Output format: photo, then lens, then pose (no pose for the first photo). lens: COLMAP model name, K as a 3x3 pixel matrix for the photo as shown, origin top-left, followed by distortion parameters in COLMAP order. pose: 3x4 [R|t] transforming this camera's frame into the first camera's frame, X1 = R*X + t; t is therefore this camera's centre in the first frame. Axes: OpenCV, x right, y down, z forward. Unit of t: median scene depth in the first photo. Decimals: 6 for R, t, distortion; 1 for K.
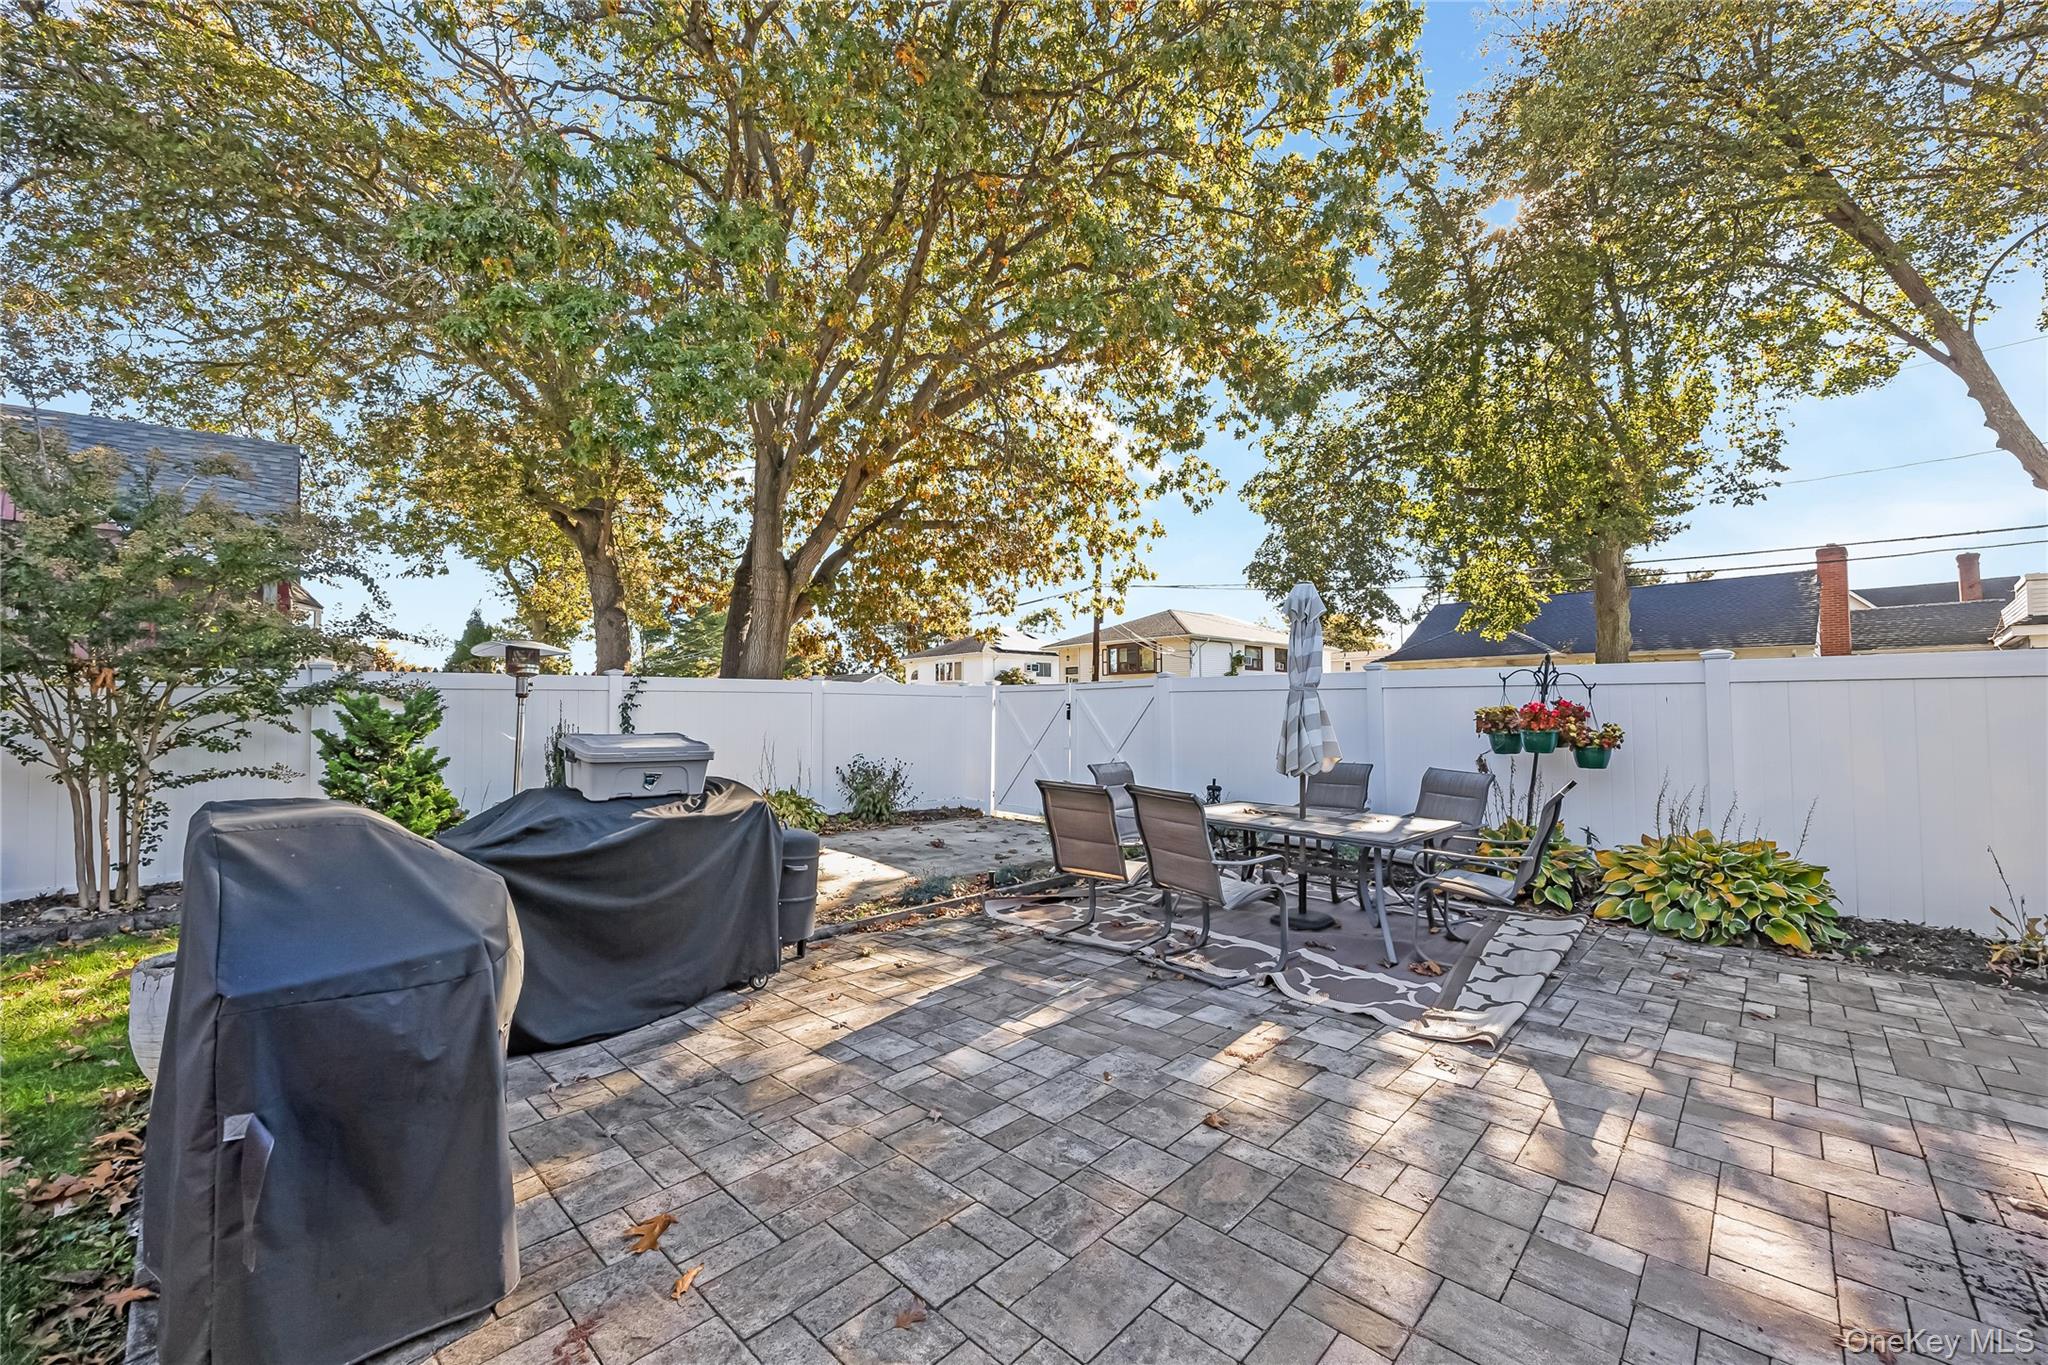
lens RADIAL K [[803.8, 0, 1020.9], [0, 803.8, 679.2], [0, 0, 1]] dist [-0.000933, -0.000062]
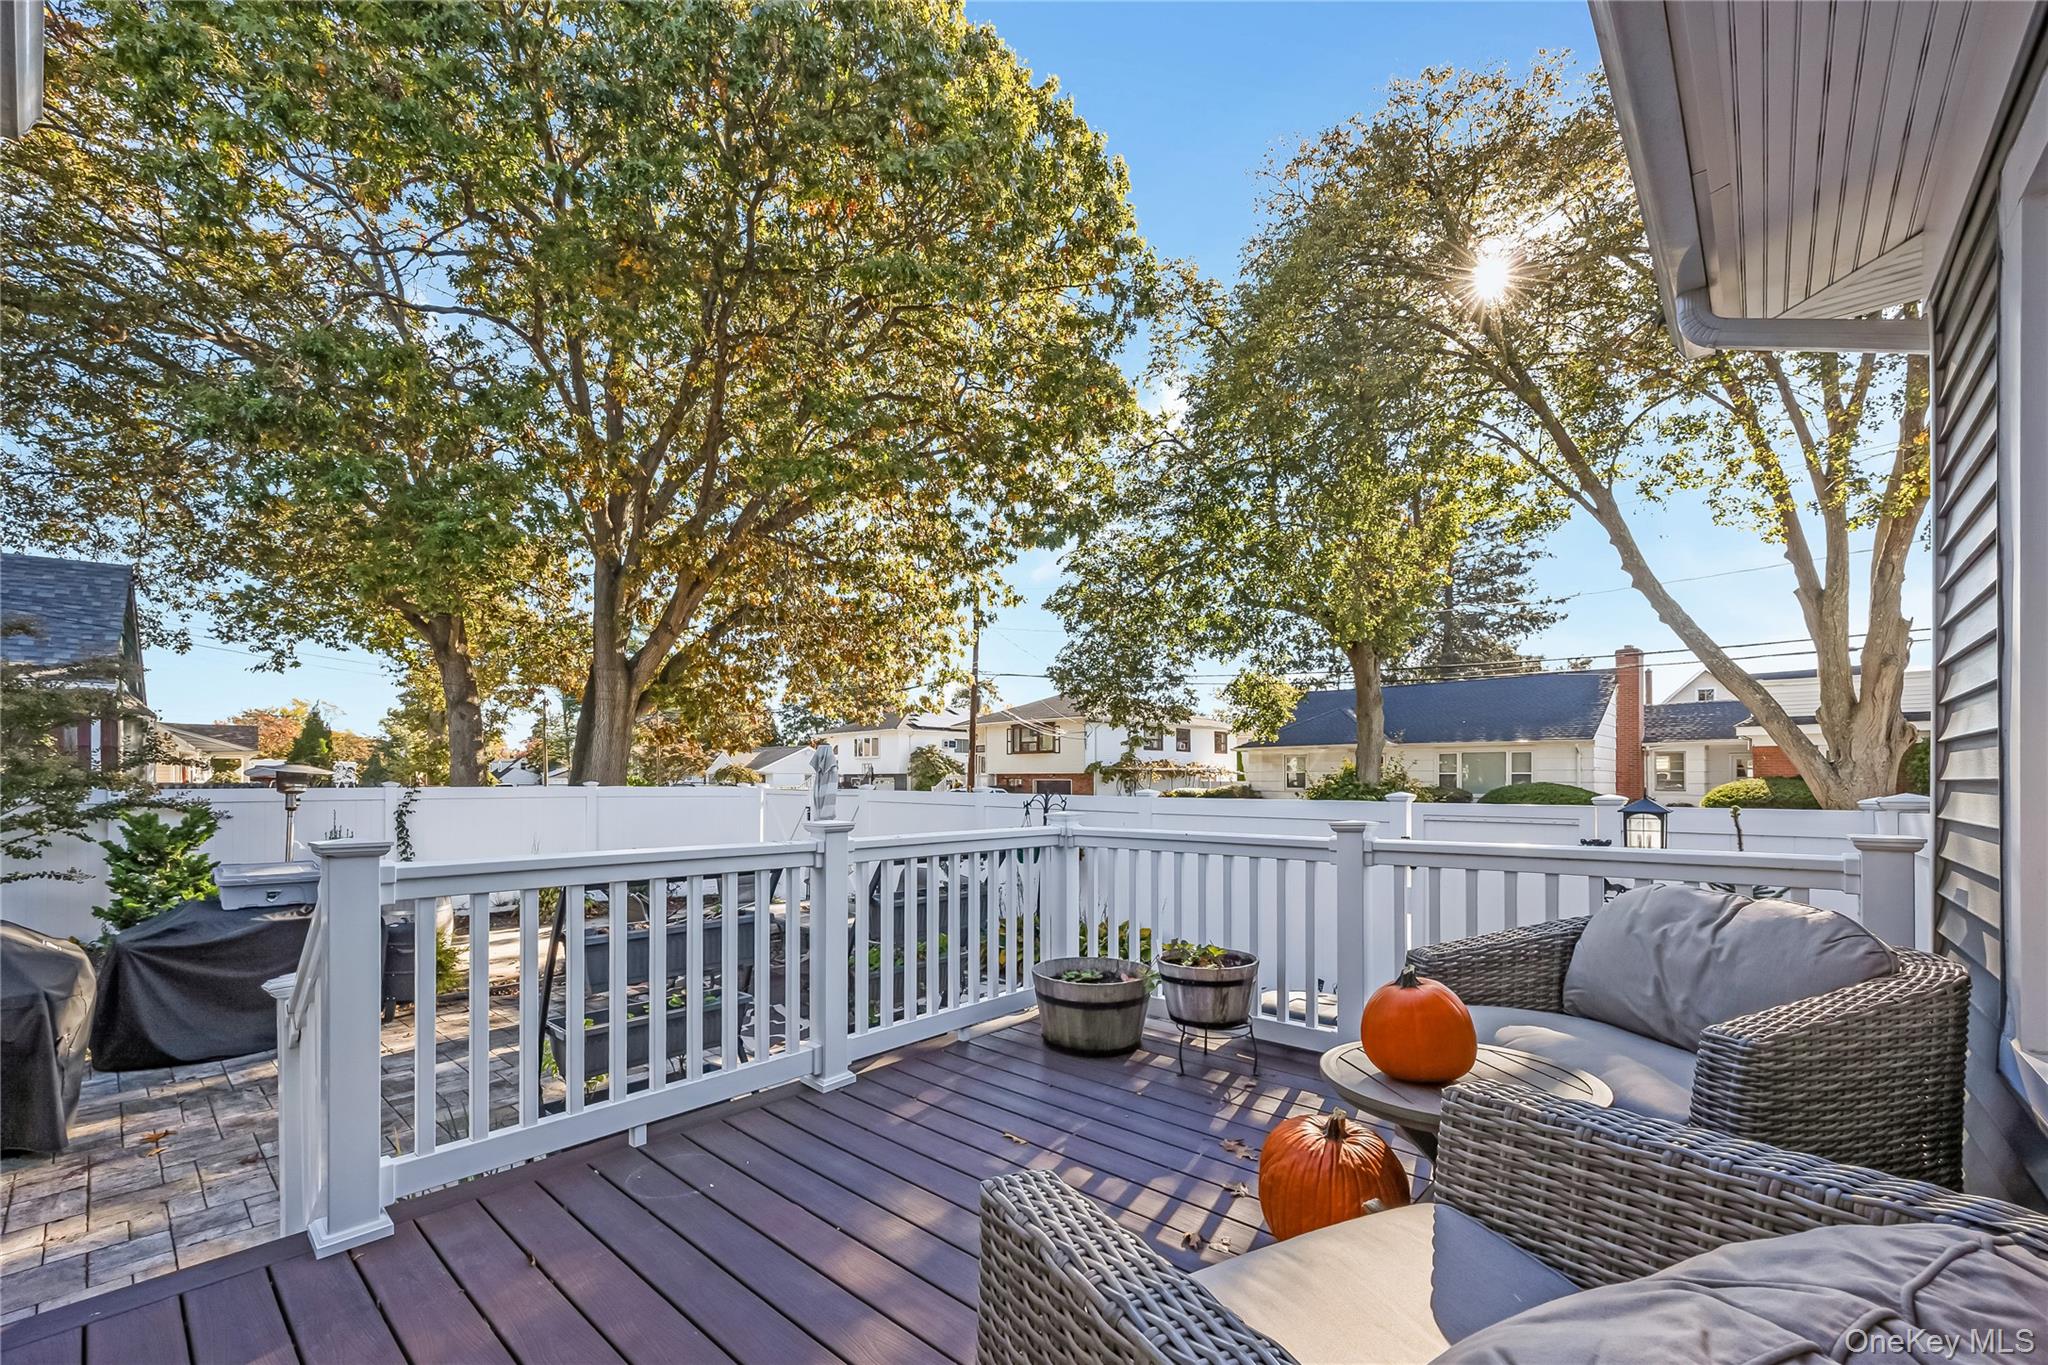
lens RADIAL K [[834.7, 0, 1024.5], [0, 834.7, 769.3], [0, 0, 1]] dist [0.000831, 0.000337]
pose [[0.999512, 0.005260, 0.030778, 0.511586], [-0.006158, 0.999555, 0.029179, -0.093981], [-0.030611, -0.029354, 0.999100, -0.343042]]
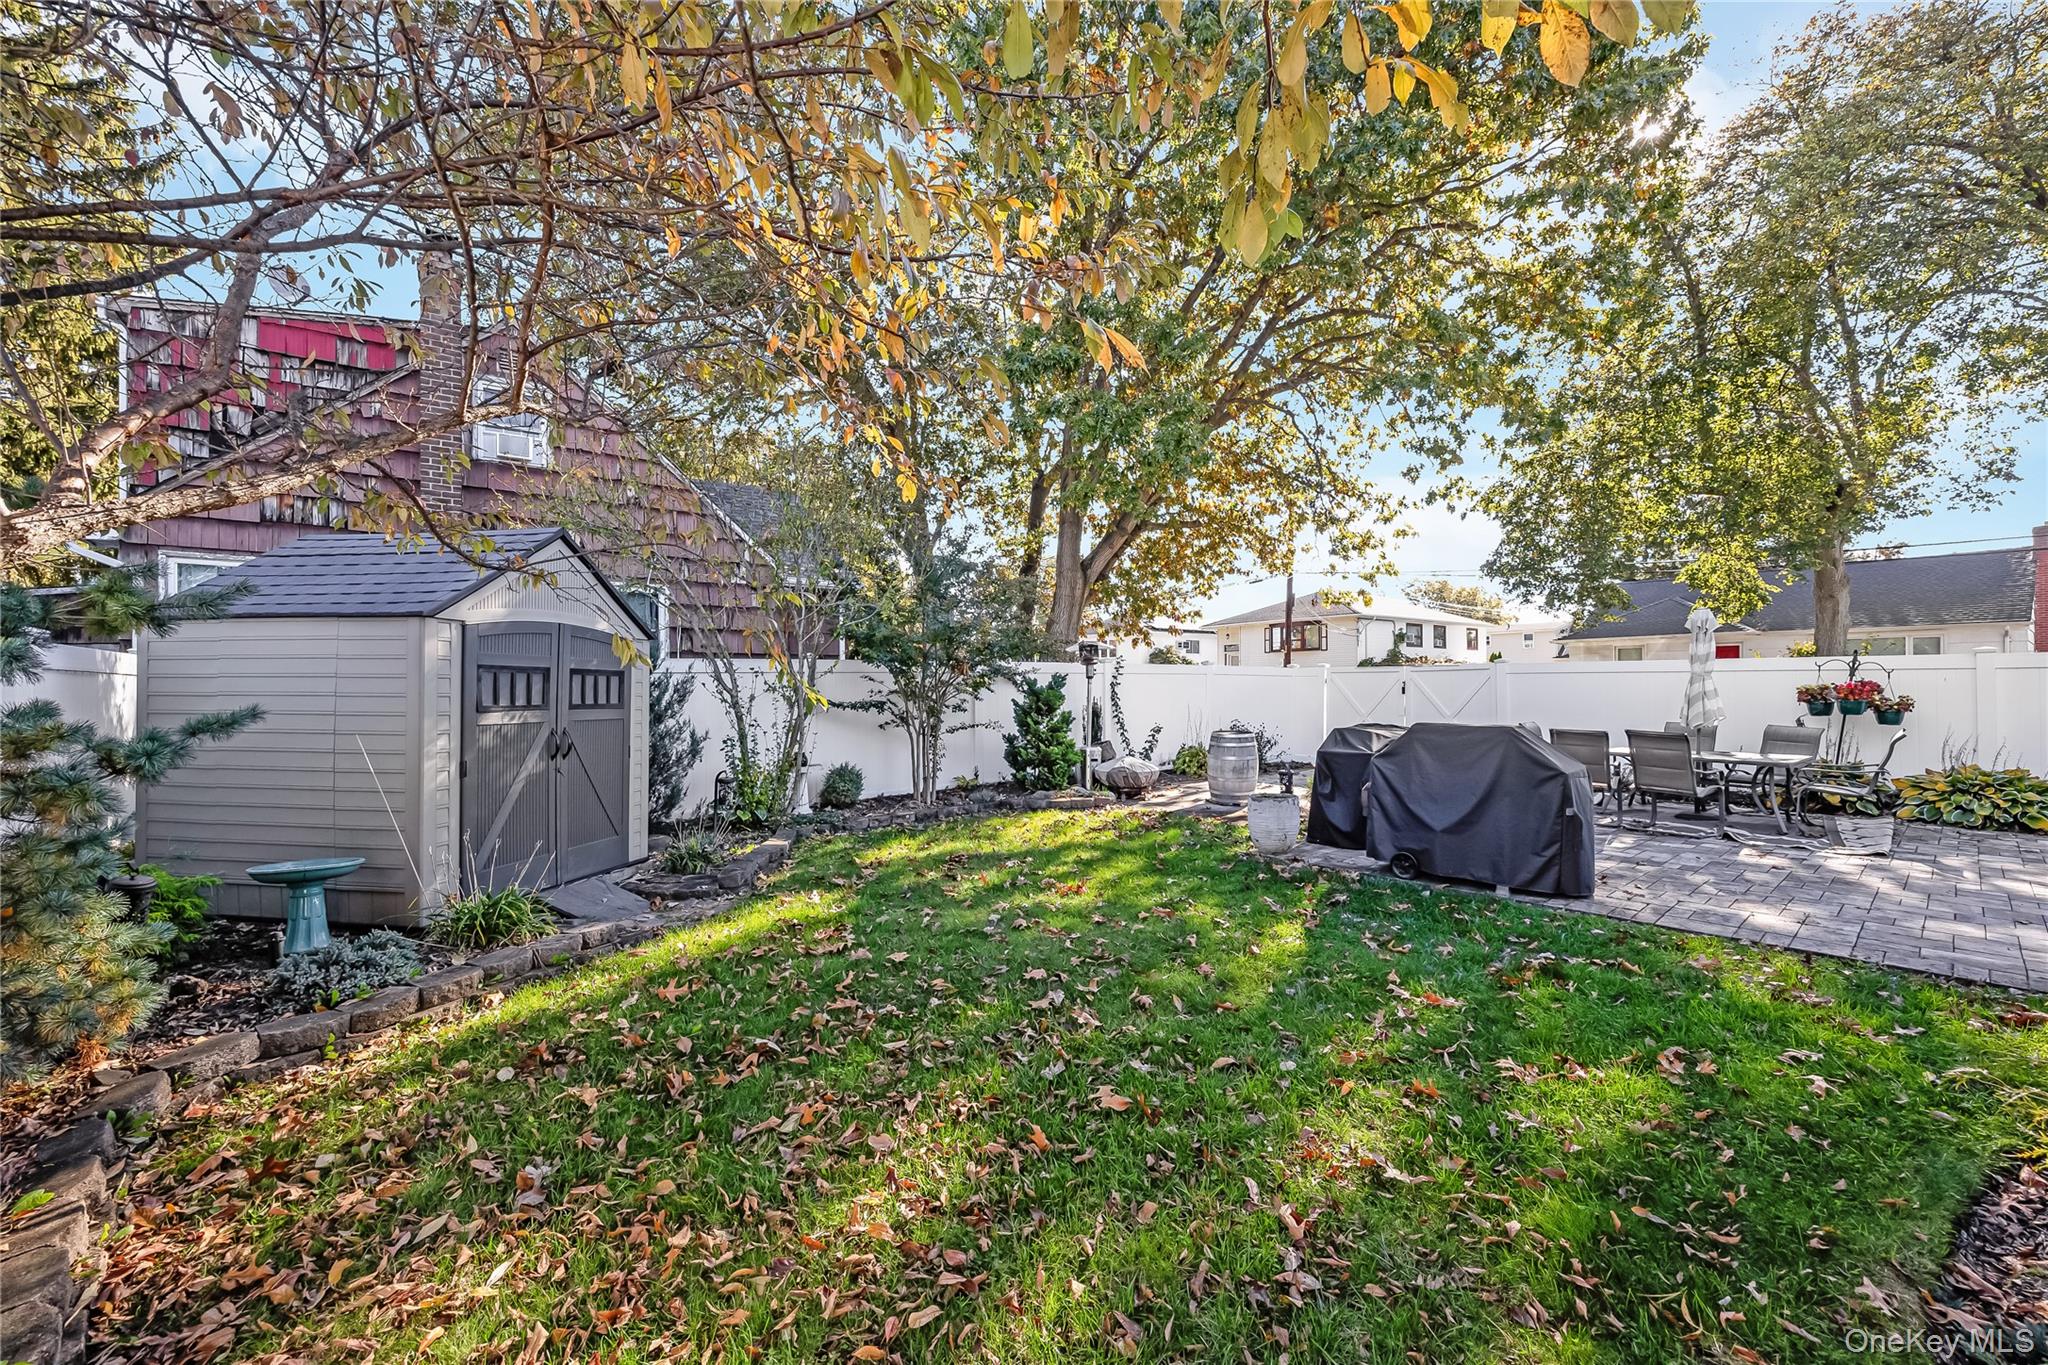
lens RADIAL K [[812.2, 0, 1032.9], [0, 812.2, 684.2], [0, 0, 1]] dist [0.001313, 0.000136]
pose [[0.995308, -0.001014, -0.096755, -0.627522], [0.004573, 0.999321, 0.036562, -0.024494], [0.096653, -0.036833, 0.994636, -0.568348]]
